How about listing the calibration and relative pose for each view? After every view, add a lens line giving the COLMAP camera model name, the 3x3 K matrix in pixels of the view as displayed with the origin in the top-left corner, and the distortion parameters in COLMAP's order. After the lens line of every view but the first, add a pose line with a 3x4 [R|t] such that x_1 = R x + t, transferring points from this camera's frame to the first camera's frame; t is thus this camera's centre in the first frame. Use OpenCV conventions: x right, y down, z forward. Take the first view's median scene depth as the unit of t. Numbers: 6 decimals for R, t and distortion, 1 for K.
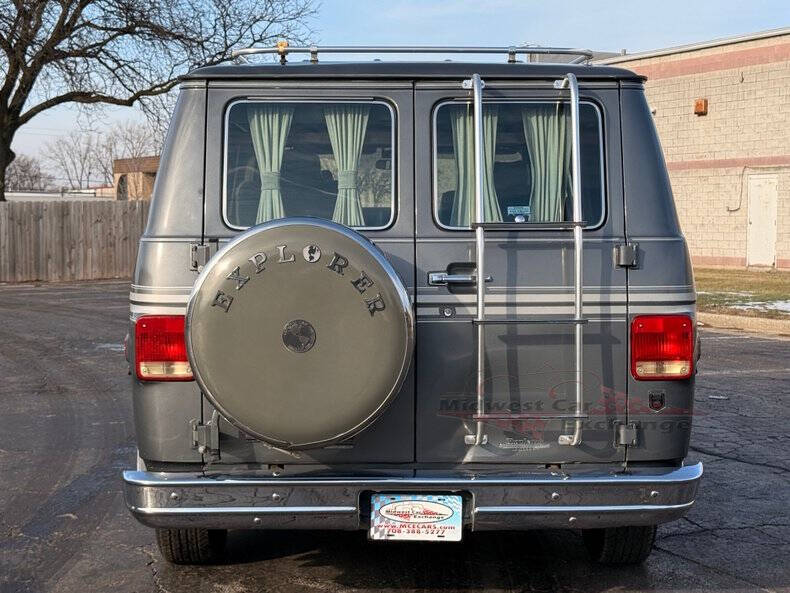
lens RADIAL K [[1399.0, 0, 398.4], [0, 1399.0, 294.7], [0, 0, 1]] dist [0.161299, -0.152551]
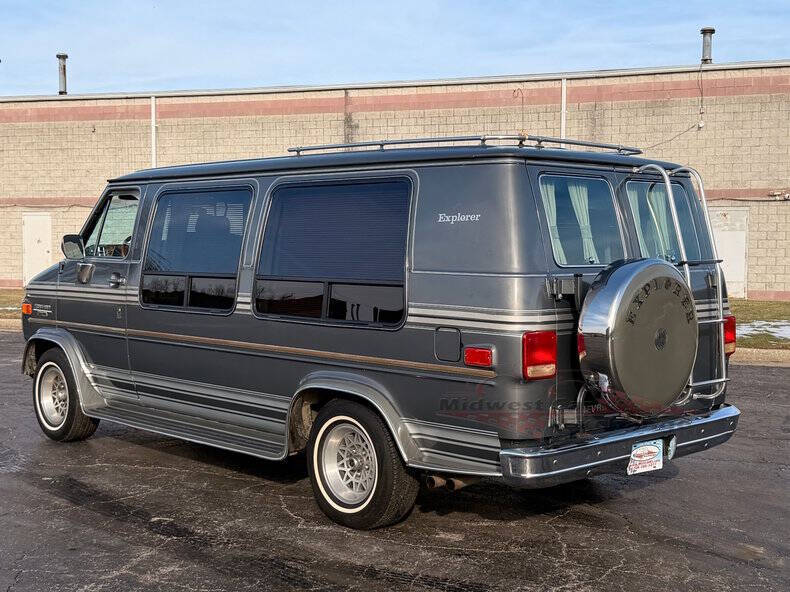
lens RADIAL K [[1067.5, 0, 395.0], [0, 1067.5, 296.0], [0, 0, 1]] dist [0.152932, -0.132485]
pose [[0.732878, -0.029288, 0.679730, -0.964105], [0.036367, 0.999331, 0.003849, -0.027639], [-0.679388, 0.021899, 0.733453, 0.330483]]
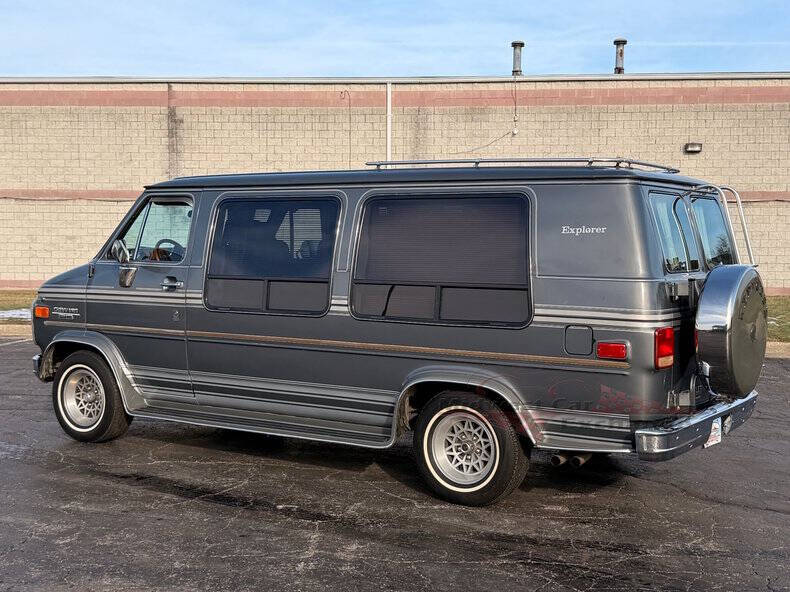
lens RADIAL K [[1067.5, 0, 395.0], [0, 1067.5, 296.0], [0, 0, 1]] dist [0.152932, -0.132485]
pose [[0.559093, -0.039202, 0.828178, -1.339630], [0.042331, 0.998928, 0.018707, -0.056263], [-0.828023, 0.024599, 0.560154, 0.561276]]
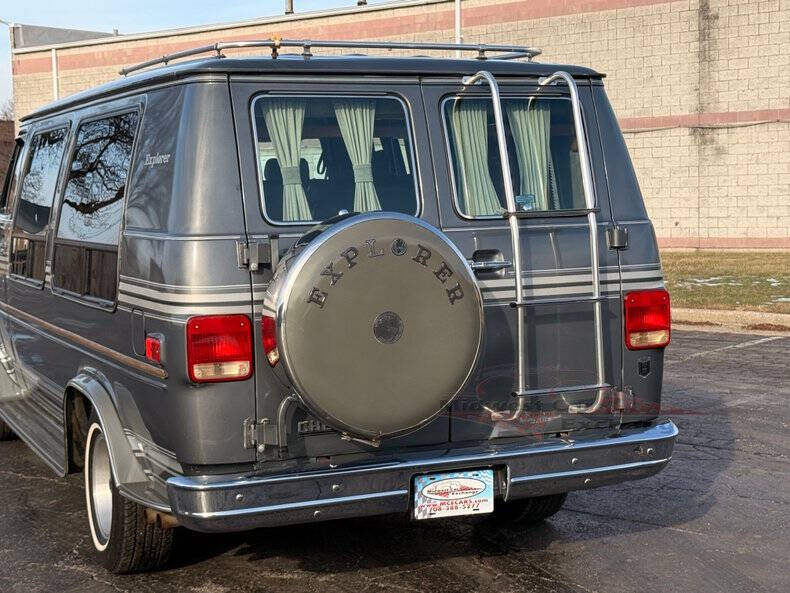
lens RADIAL K [[1399.0, 0, 398.4], [0, 1399.0, 294.7], [0, 0, 1]] dist [0.161299, -0.152551]
pose [[0.923563, -0.049374, 0.380255, -0.416788], [0.045252, 0.998780, 0.019779, -0.012794], [-0.380767, -0.001060, 0.924670, 0.047243]]
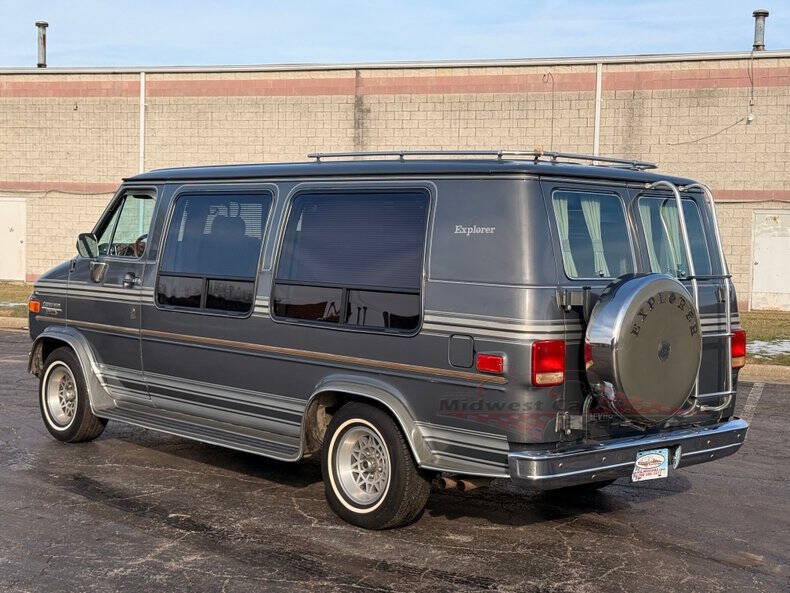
lens RADIAL K [[1229.4, 0, 395.0], [0, 1229.4, 296.5], [0, 0, 1]] dist [0.160741, -0.175942]
pose [[0.738830, -0.010984, 0.673803, -1.117197], [0.013403, 0.999909, 0.001603, -0.033324], [-0.673759, 0.007847, 0.738909, 0.175664]]
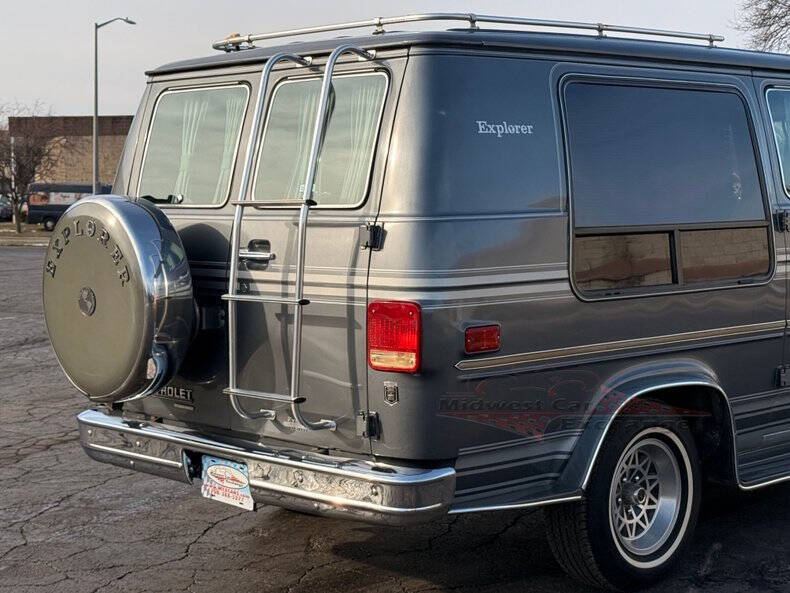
lens RADIAL K [[1399.0, 0, 398.4], [0, 1399.0, 294.7], [0, 0, 1]] dist [0.161299, -0.152551]
pose [[0.681376, 0.048186, -0.730346, 0.859124], [-0.037031, 0.998822, 0.031351, -0.018657], [0.730996, 0.005684, 0.682358, 0.376654]]
